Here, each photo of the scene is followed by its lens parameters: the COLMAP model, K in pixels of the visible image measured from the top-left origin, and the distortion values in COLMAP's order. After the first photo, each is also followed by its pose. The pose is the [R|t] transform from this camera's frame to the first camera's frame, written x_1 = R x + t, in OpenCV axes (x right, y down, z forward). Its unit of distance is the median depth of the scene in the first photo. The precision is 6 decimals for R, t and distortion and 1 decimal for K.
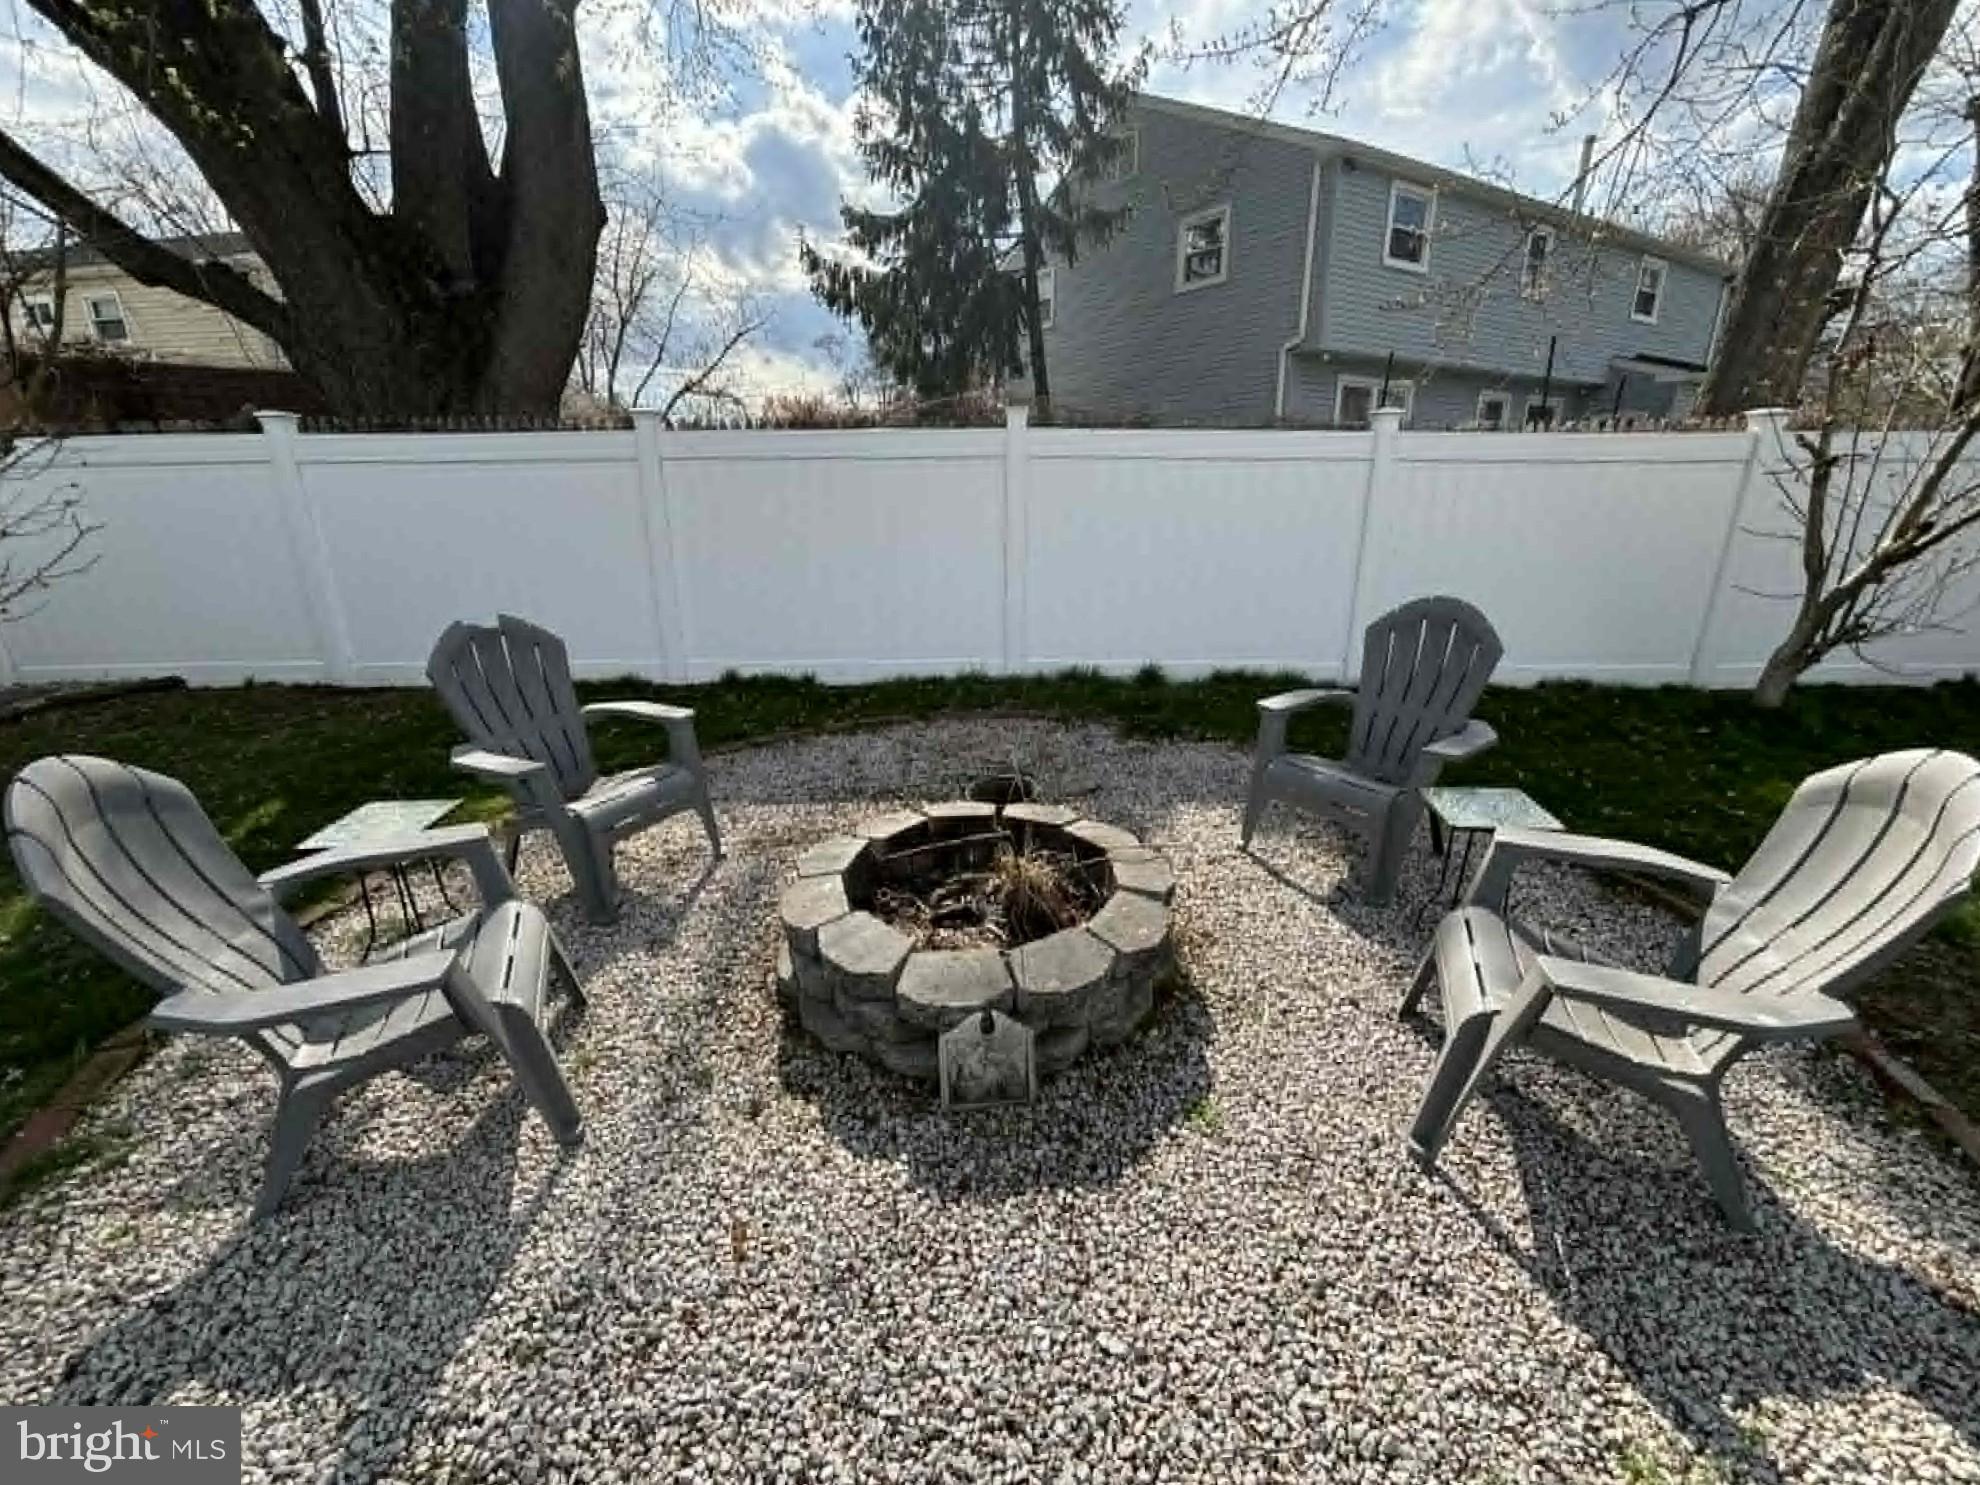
lens RADIAL K [[802.6, 0, 983.2], [0, 802.6, 735.1], [0, 0, 1]] dist [-0.000534, 0.000667]
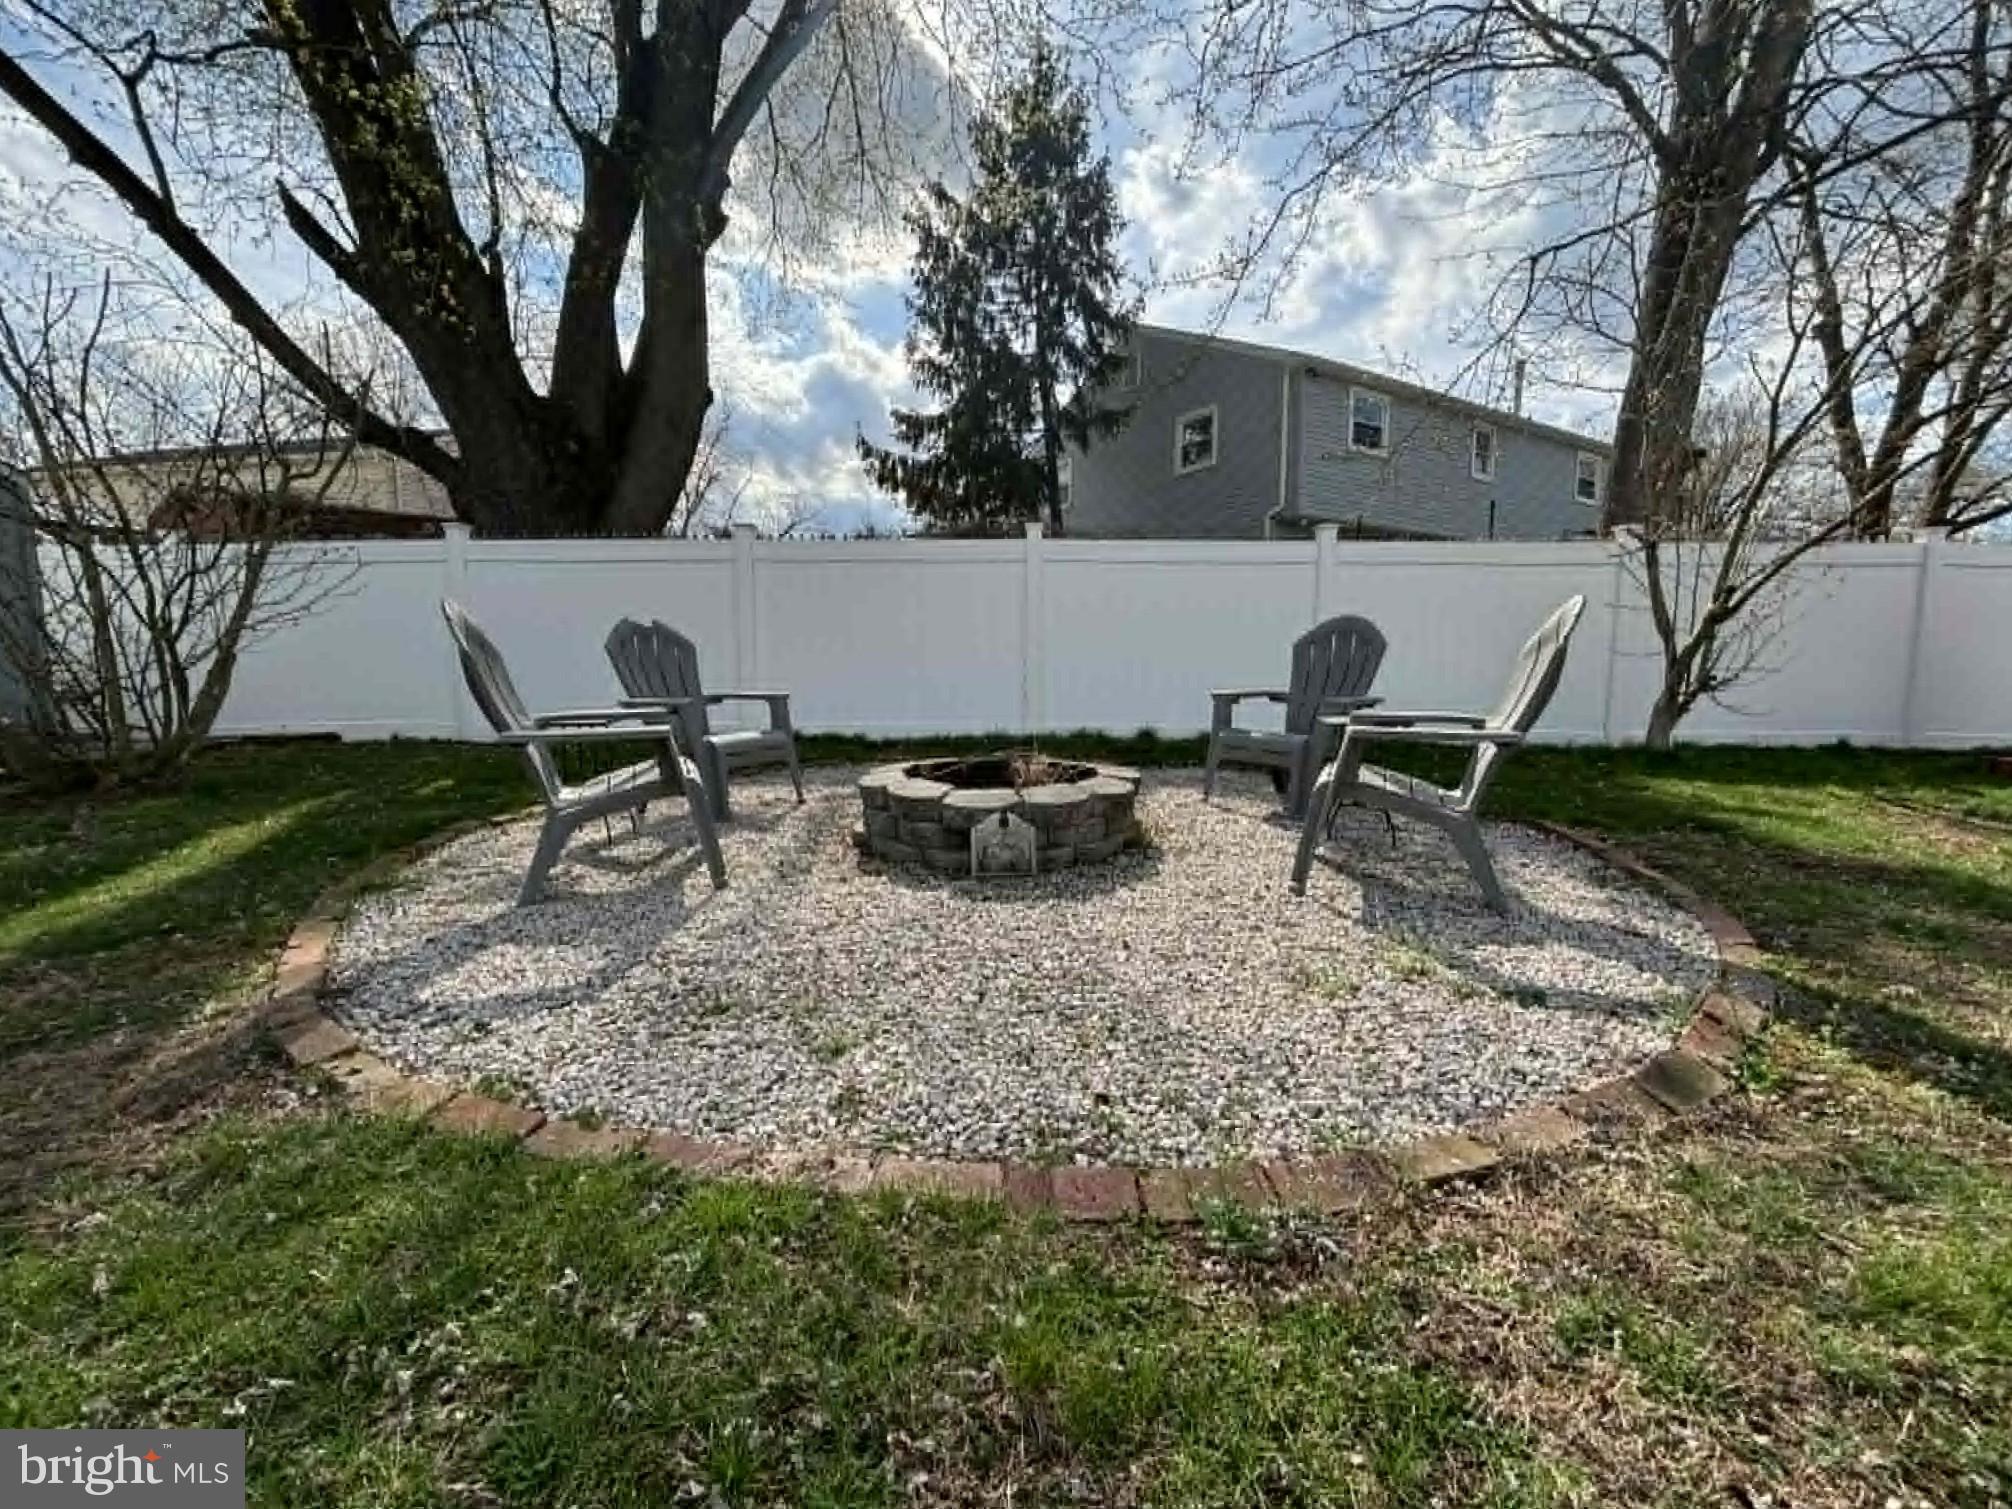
lens RADIAL K [[793.3, 0, 1003.7], [0, 793.3, 750.5], [0, 0, 1]] dist [0.001370, -0.002374]
pose [[0.999939, 0.006949, -0.008541, 0.002265], [-0.008457, 0.981429, -0.191639, 0.070248], [0.007051, 0.191700, 0.981428, -0.061833]]
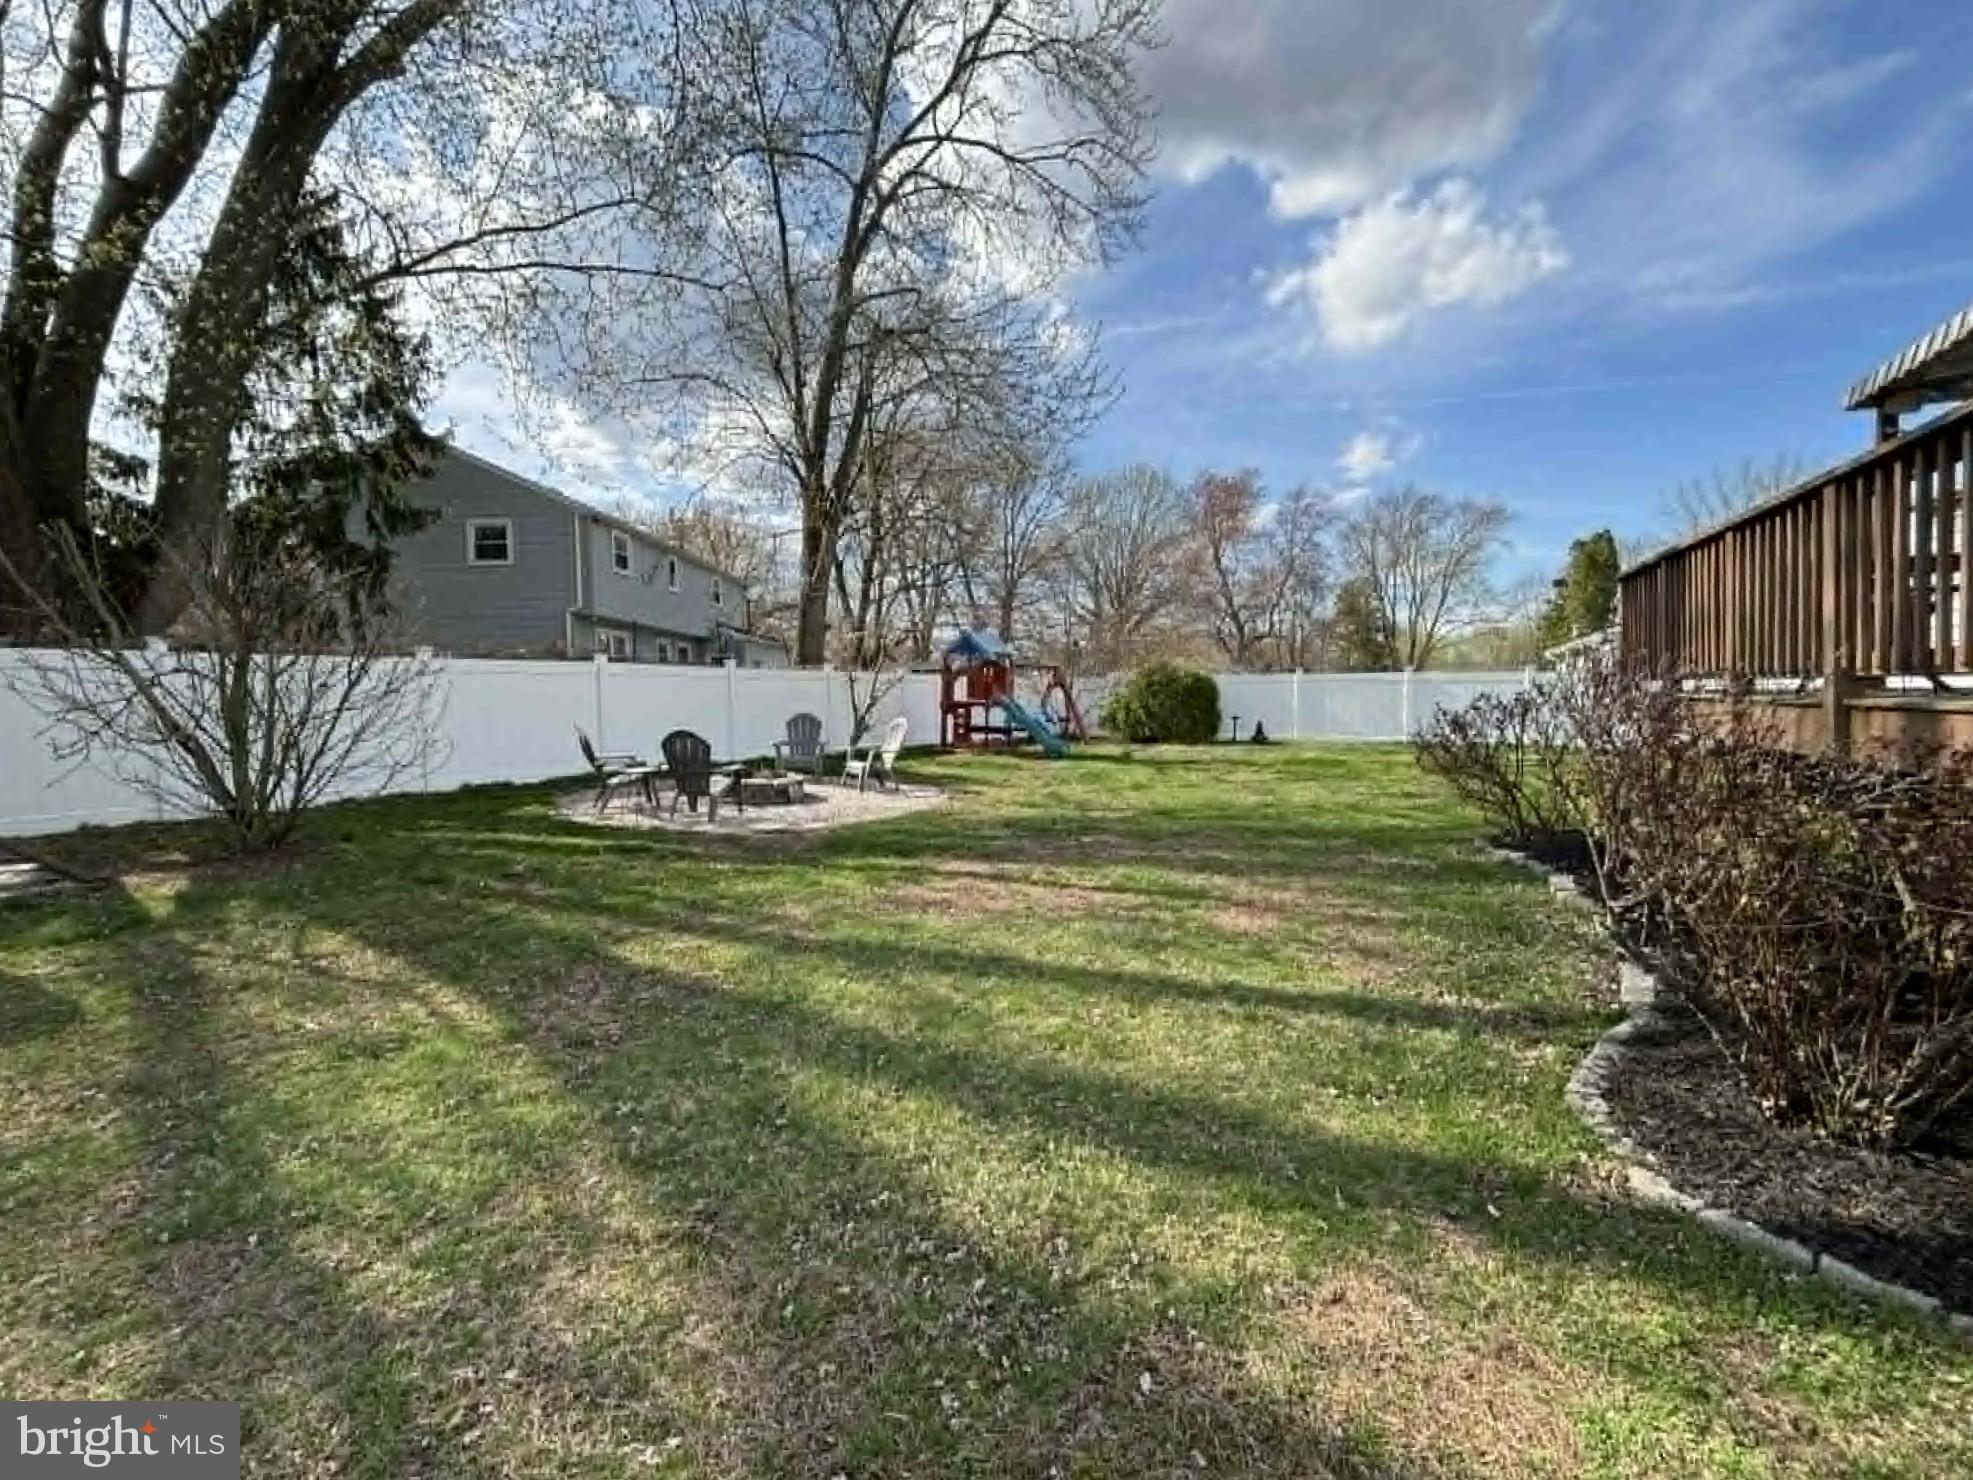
lens RADIAL K [[848.2, 0, 986.5], [0, 848.2, 740.0], [0, 0, 1]] dist [-0.000135, 0.000000]
pose [[0.526930, -0.050173, 0.848427, -0.550569], [0.269876, 0.956470, -0.111048, 0.146354], [-0.805923, 0.287484, 0.517533, -0.404970]]
